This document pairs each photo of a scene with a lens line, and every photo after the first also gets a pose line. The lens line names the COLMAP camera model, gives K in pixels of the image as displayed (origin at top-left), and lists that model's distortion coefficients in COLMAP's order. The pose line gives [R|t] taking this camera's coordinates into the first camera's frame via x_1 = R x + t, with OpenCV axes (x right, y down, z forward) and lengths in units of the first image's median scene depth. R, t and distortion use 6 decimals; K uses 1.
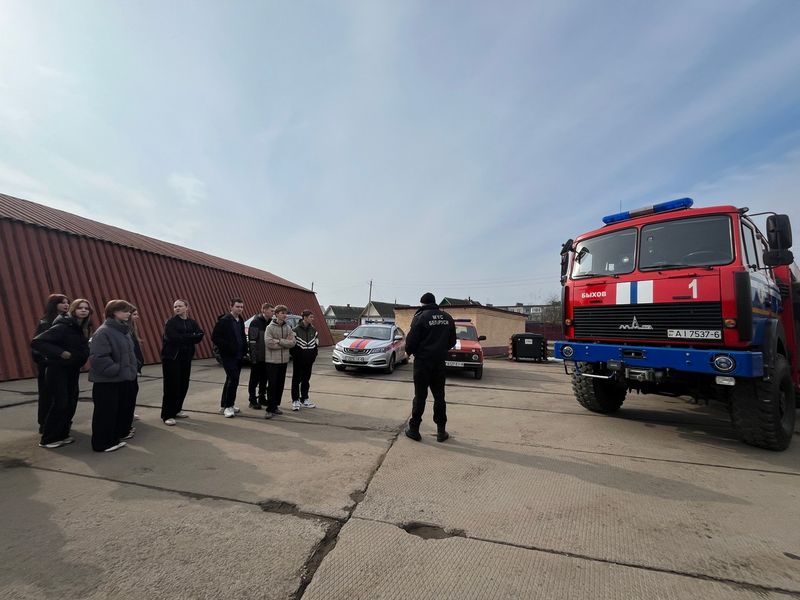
lens RADIAL K [[327.4, 0, 400.0], [0, 327.4, 300.0], [0, 0, 1]] dist [-0.001564, -0.000118]
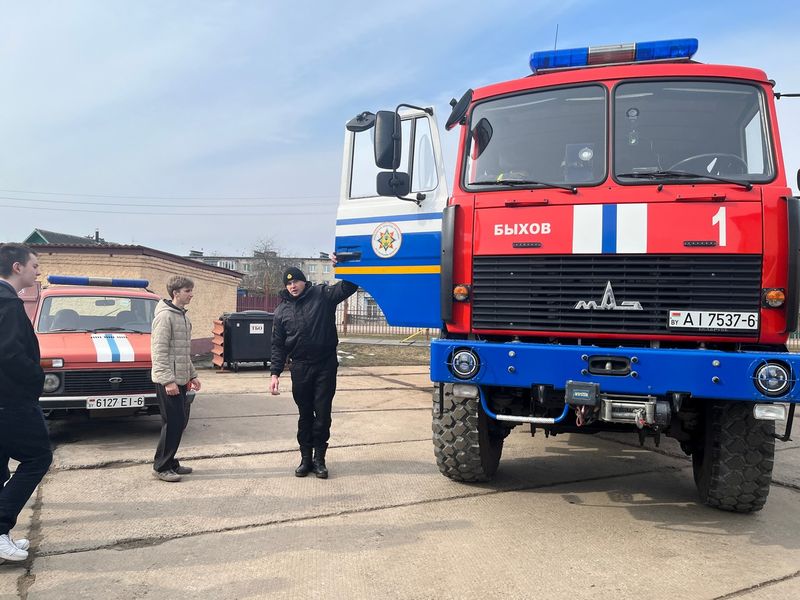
lens RADIAL K [[607.1, 0, 400.0], [0, 607.1, 300.0], [0, 0, 1]] dist [0.028466, -0.008849]
pose [[0.774713, -0.002058, 0.632310, -0.036554], [-0.054087, 0.996114, 0.069509, 0.033553], [-0.629996, -0.088049, 0.771591, 0.543517]]
